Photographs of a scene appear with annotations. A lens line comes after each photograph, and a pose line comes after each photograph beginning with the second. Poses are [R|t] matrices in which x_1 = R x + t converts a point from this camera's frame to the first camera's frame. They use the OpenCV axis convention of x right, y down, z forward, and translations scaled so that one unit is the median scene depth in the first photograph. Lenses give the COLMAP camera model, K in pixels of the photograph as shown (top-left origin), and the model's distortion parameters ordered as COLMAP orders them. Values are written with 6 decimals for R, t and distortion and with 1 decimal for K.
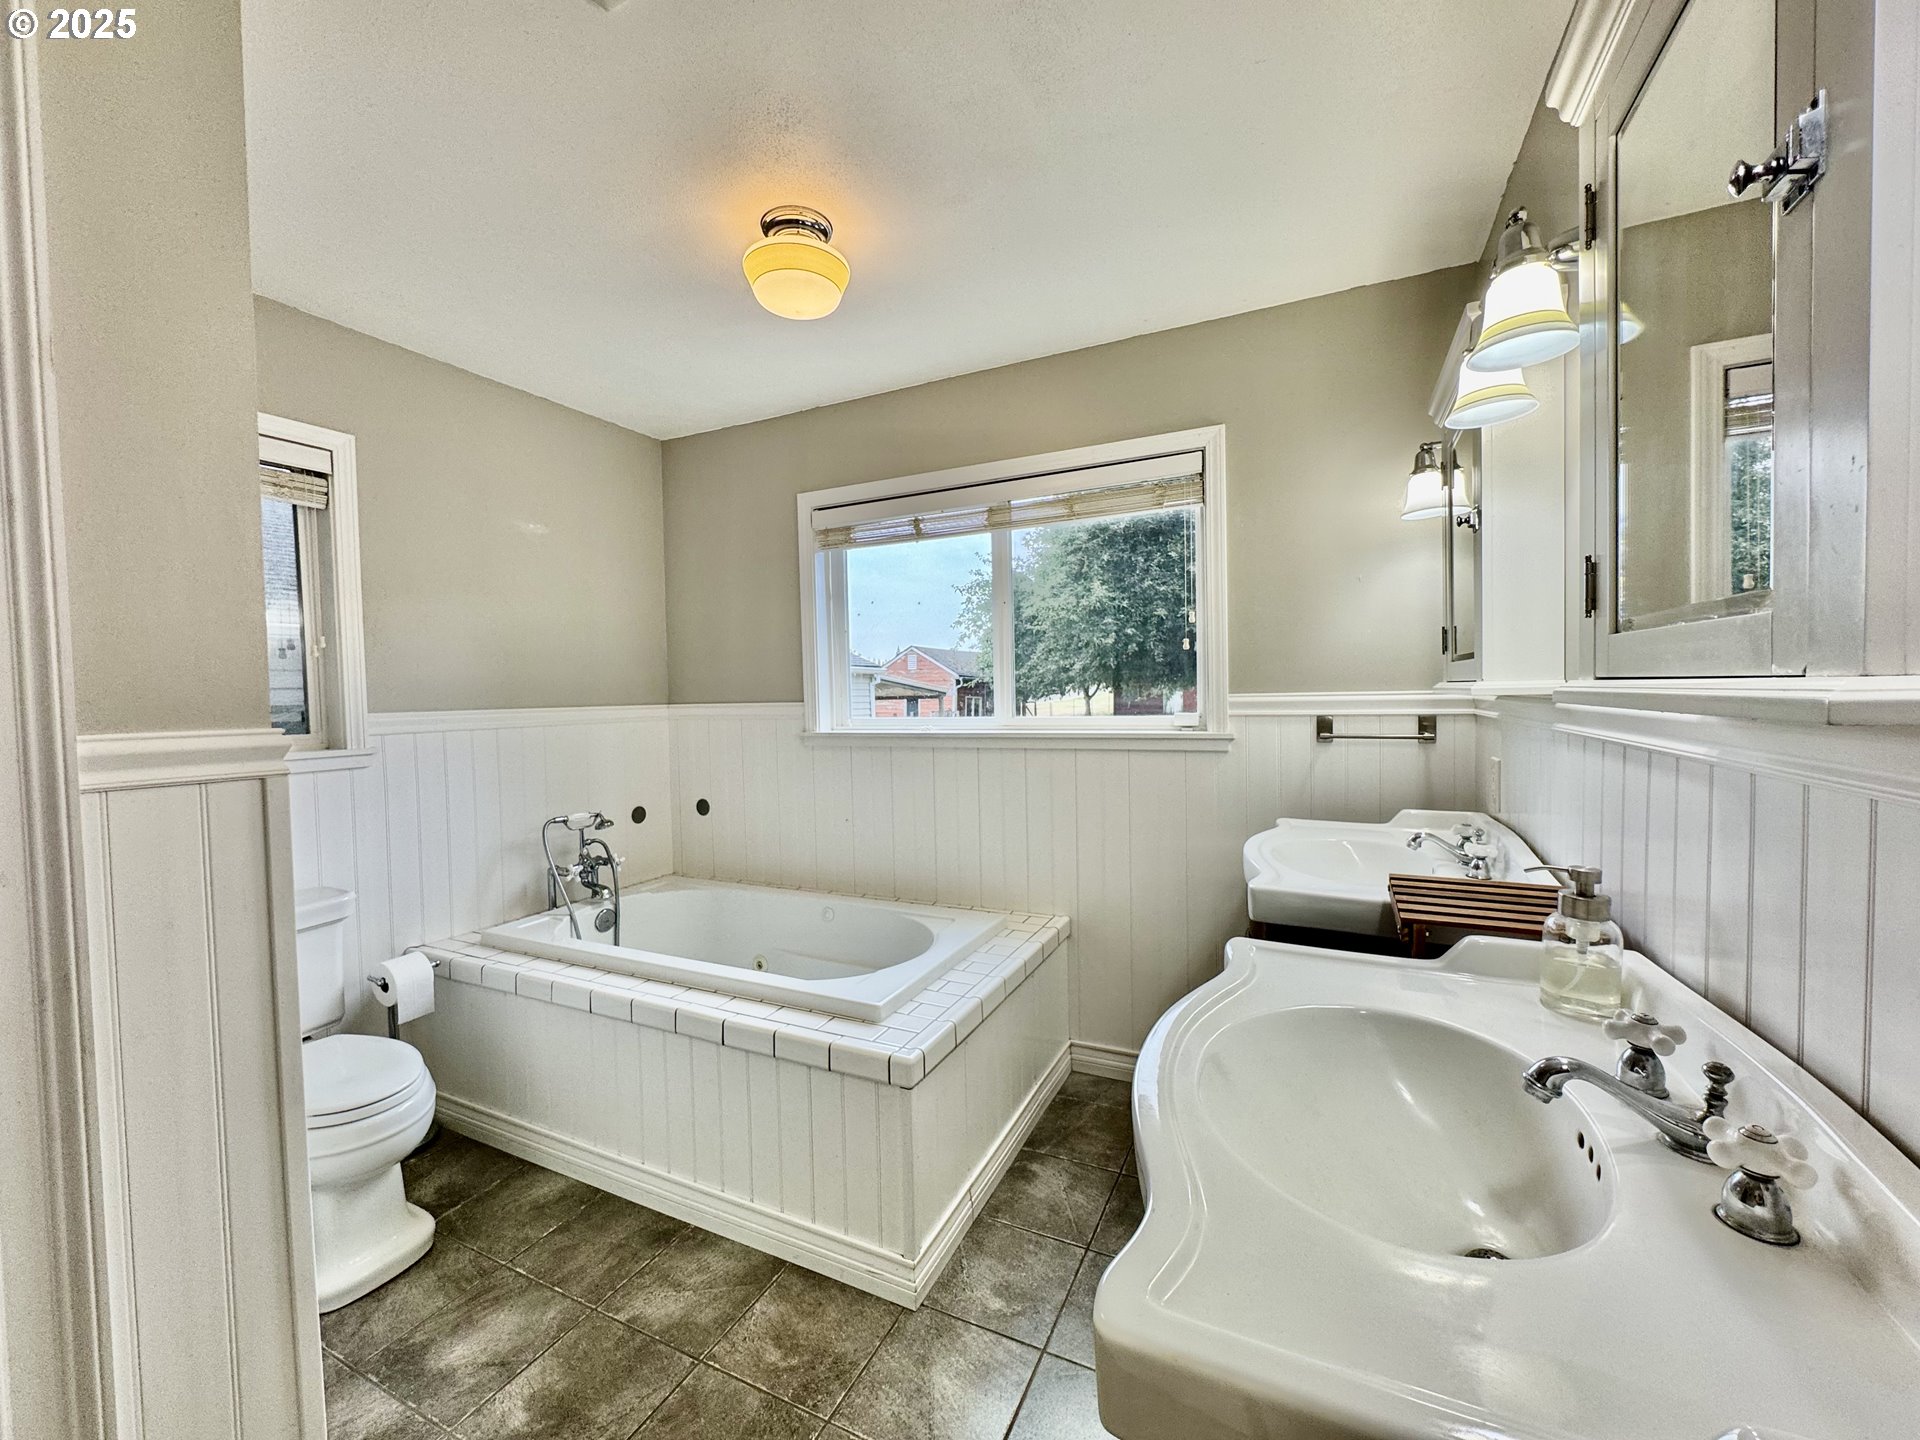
lens RADIAL K [[770.3, 0, 957.0], [0, 770.3, 718.7], [0, 0, 1]] dist [-0.001806, 0.001102]
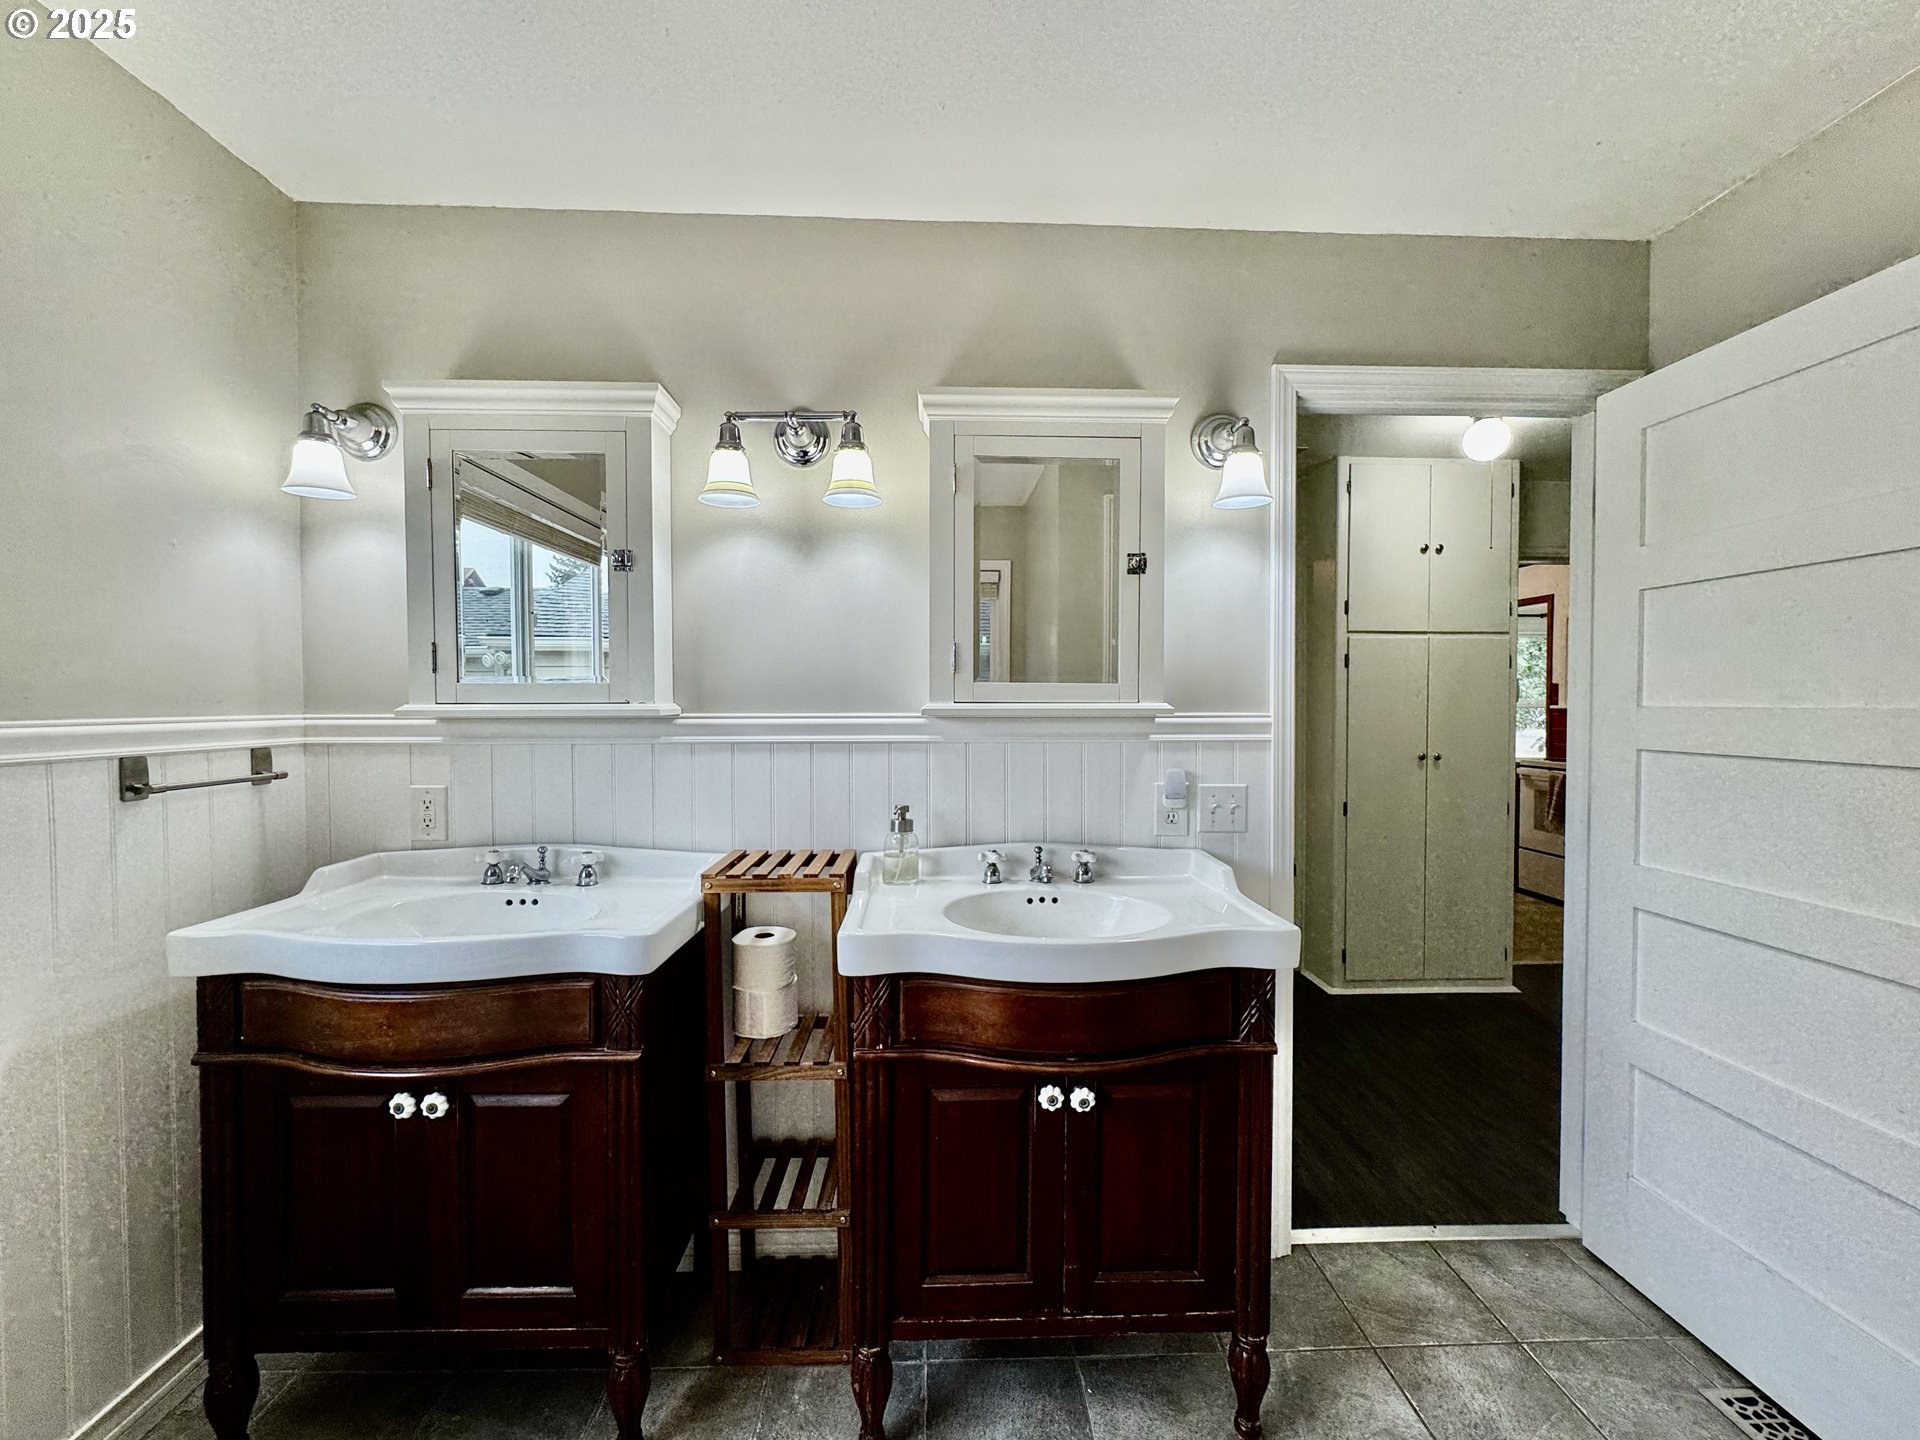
lens RADIAL K [[770.3, 0, 961.4], [0, 770.3, 719.9], [0, 0, 1]] dist [-0.001806, 0.001102]
pose [[-0.463984, 0.002976, 0.885838, -0.354381], [0.040104, 0.999040, 0.017650, -0.017153], [-0.884935, 0.043715, -0.463658, 0.739447]]
